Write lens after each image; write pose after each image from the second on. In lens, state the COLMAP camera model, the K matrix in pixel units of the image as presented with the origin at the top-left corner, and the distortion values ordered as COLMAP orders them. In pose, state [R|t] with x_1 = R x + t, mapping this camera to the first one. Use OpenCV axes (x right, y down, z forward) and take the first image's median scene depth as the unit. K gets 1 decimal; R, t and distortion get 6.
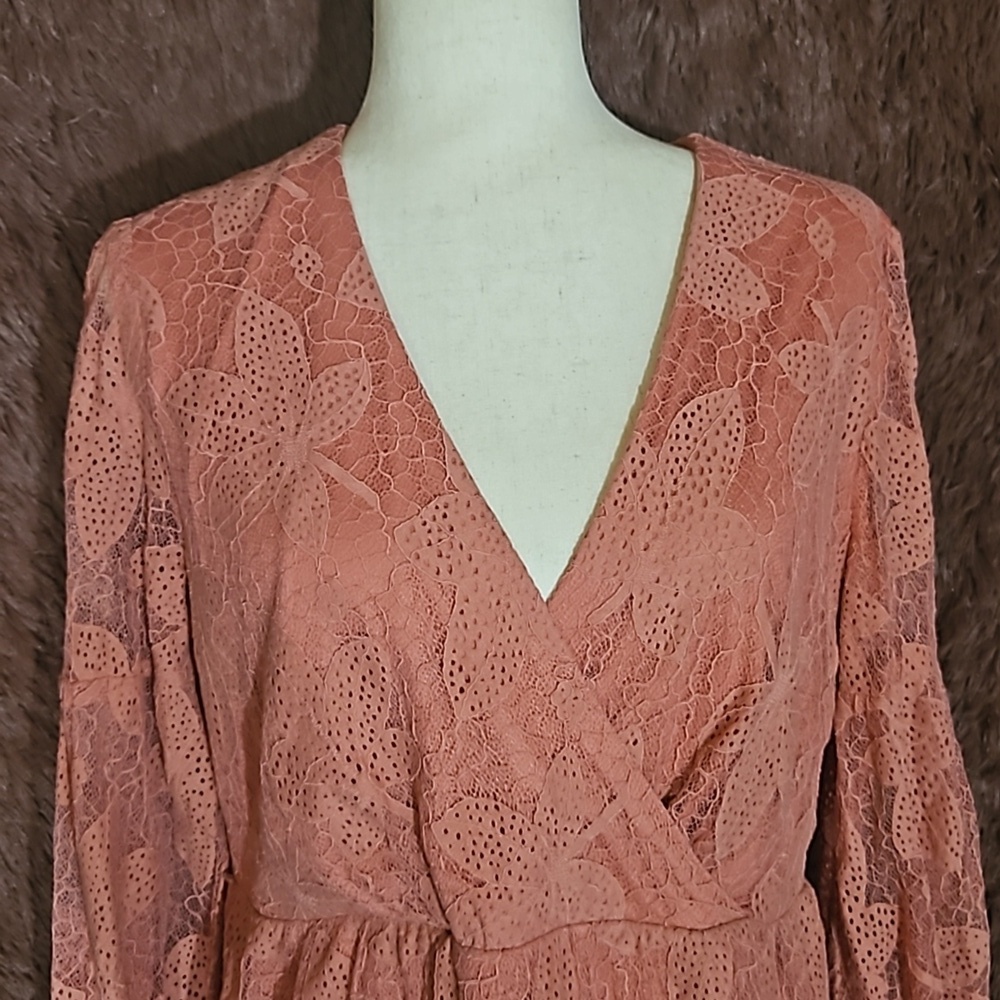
lens RADIAL K [[1548.4, 0, 500.0], [0, 1548.4, 500.0], [0, 0, 1]] dist [0.109127, -0.085648]
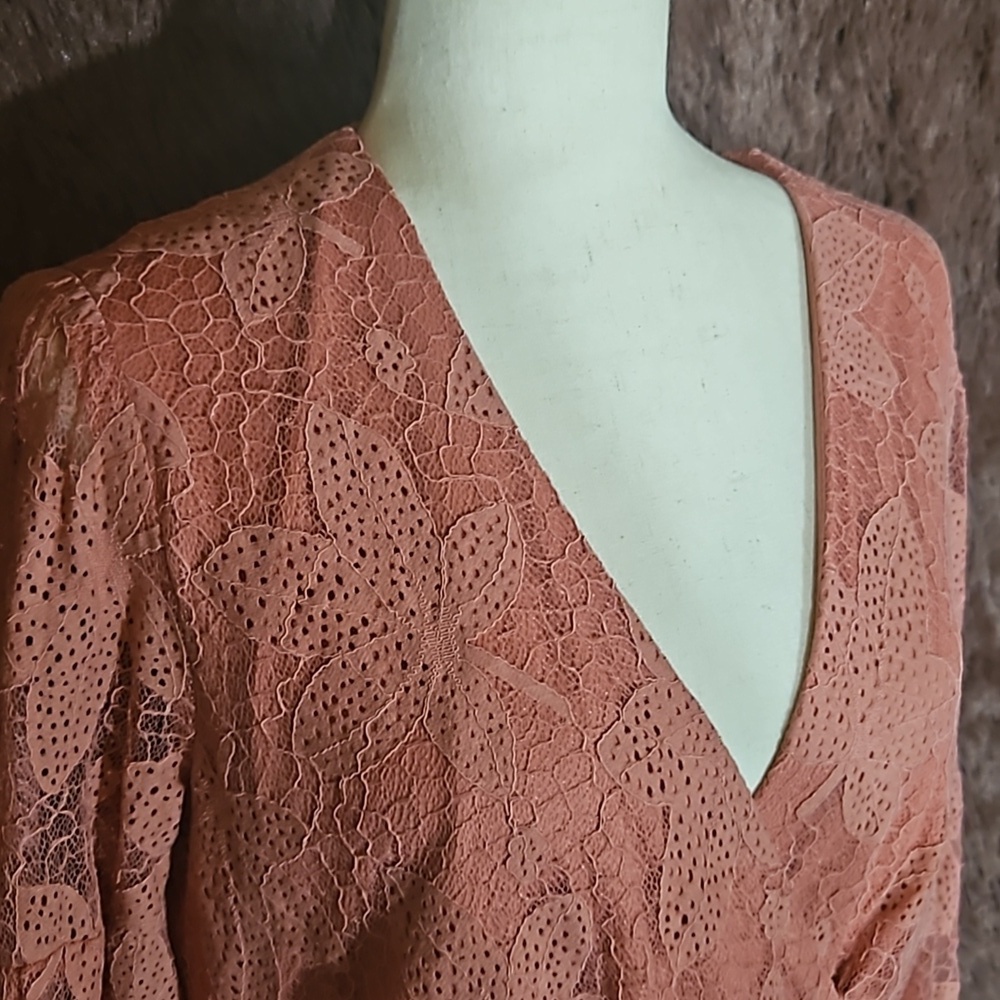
lens RADIAL K [[1512.1, 0, 500.0], [0, 1512.1, 513.0], [0, 0, 1]] dist [0.097116, -0.126991]
pose [[0.892291, -0.086938, 0.443012, -0.394949], [0.020076, 0.987953, 0.153443, -0.190173], [-0.451015, -0.128022, 0.883287, 0.374754]]
